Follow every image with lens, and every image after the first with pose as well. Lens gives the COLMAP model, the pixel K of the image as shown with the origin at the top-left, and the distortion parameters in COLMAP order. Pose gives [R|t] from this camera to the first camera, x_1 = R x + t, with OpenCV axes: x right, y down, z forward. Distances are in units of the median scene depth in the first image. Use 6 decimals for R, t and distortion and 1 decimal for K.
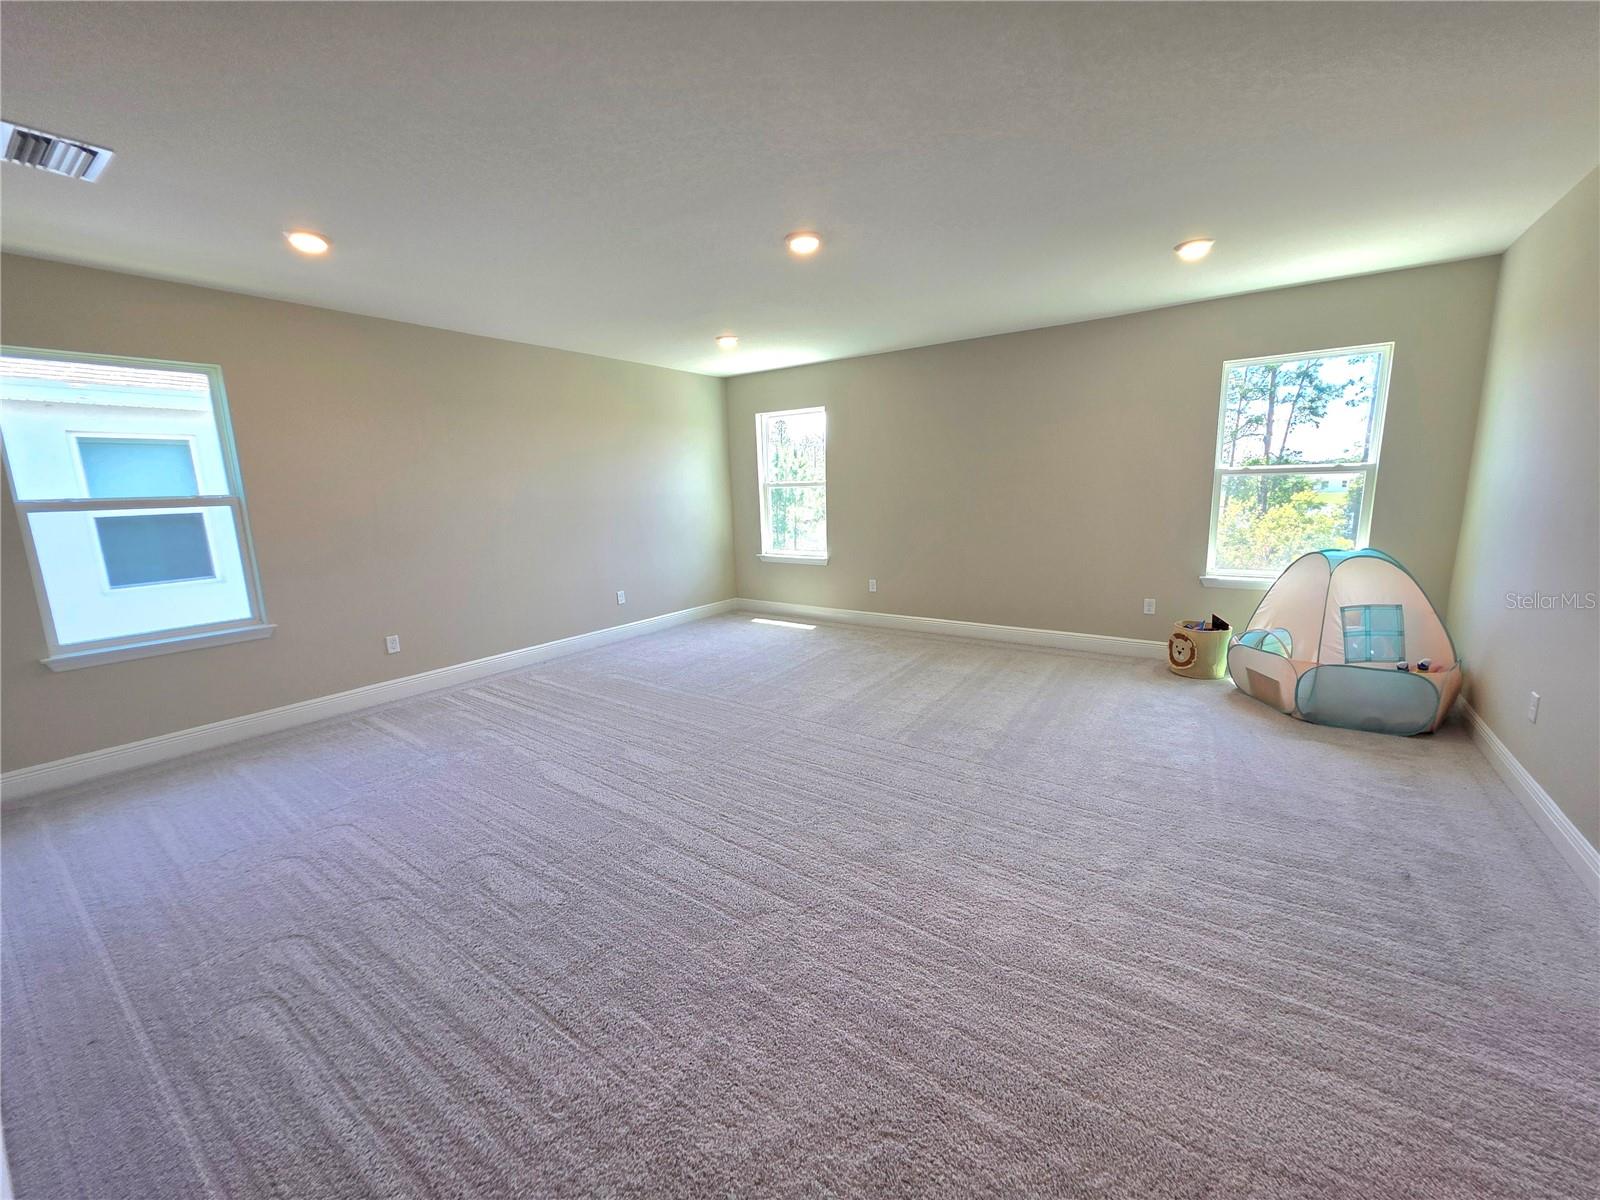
lens RADIAL K [[640.1, 0, 794.1], [0, 640.1, 595.8], [0, 0, 1]] dist [0.004025, 0.000169]
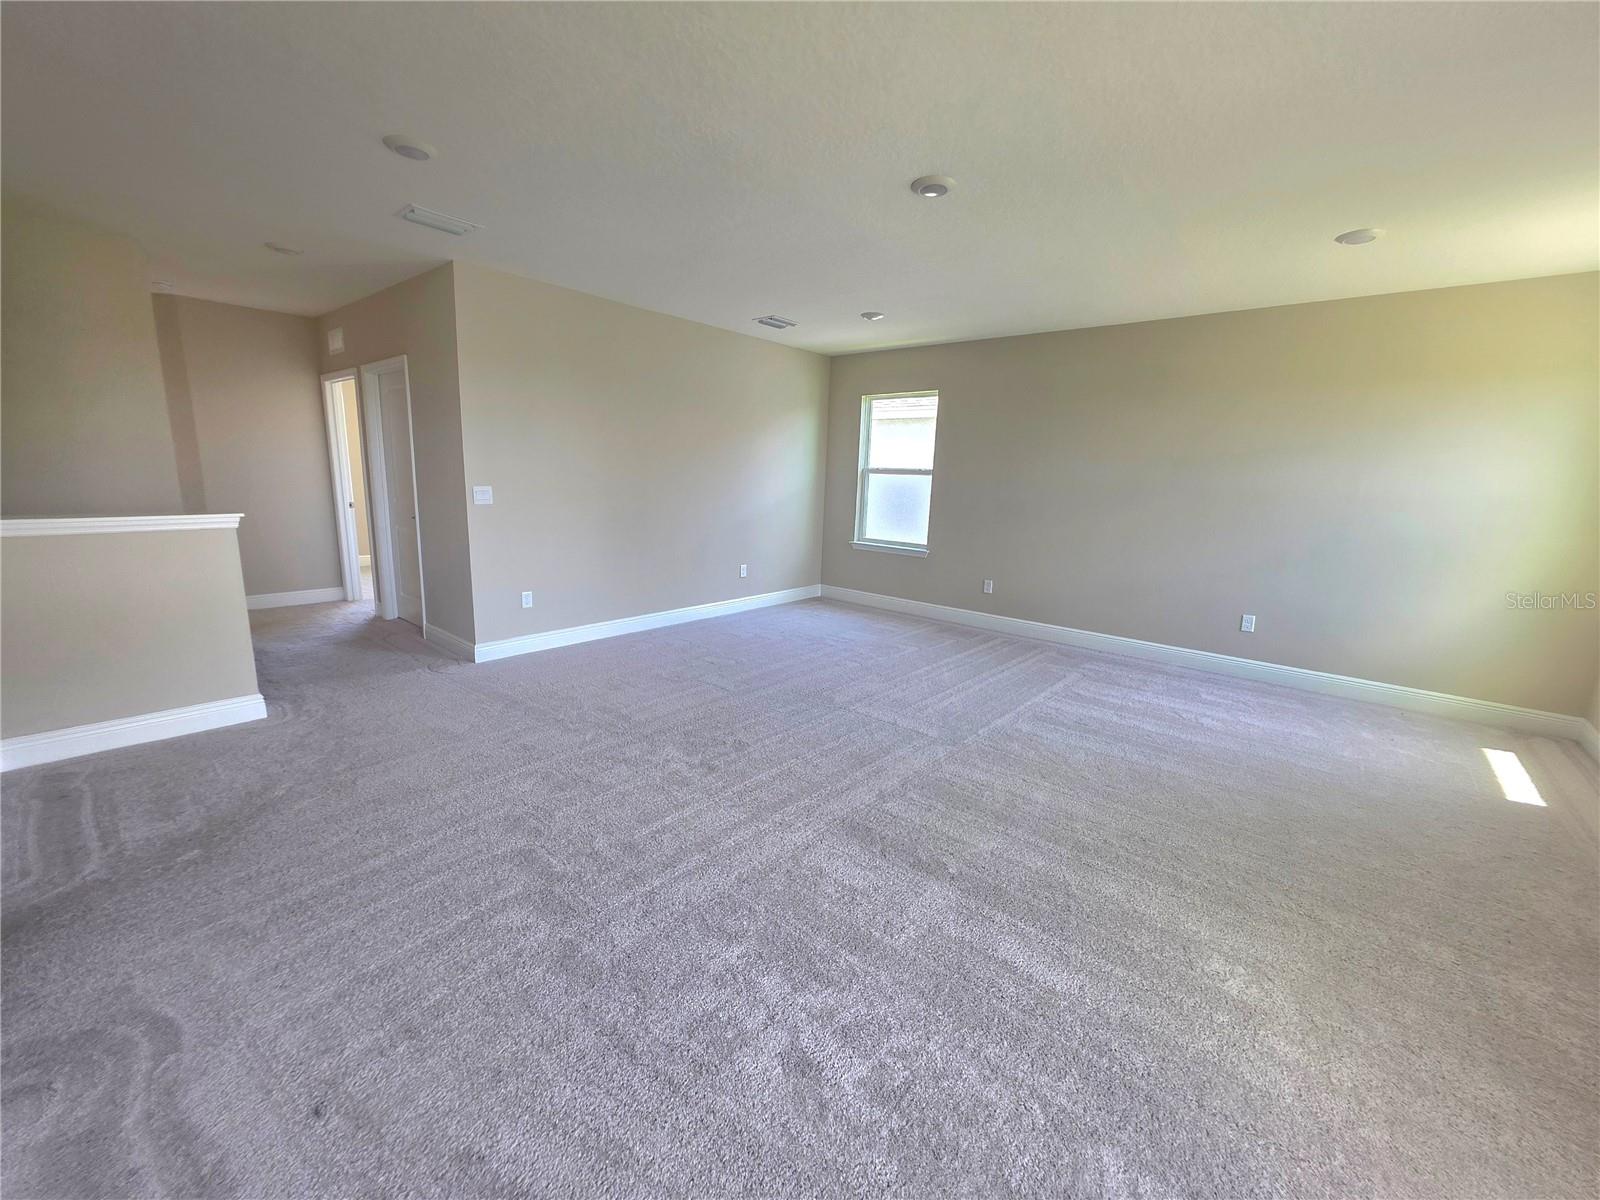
lens RADIAL K [[640.1, 0, 795.1], [0, 640.1, 603.0], [0, 0, 1]] dist [0.004025, 0.000169]
pose [[-0.075992, 0.229736, -0.970282, 0.824795], [-0.203679, 0.949001, 0.240650, -0.154396], [0.976084, 0.215914, -0.025324, 0.774219]]
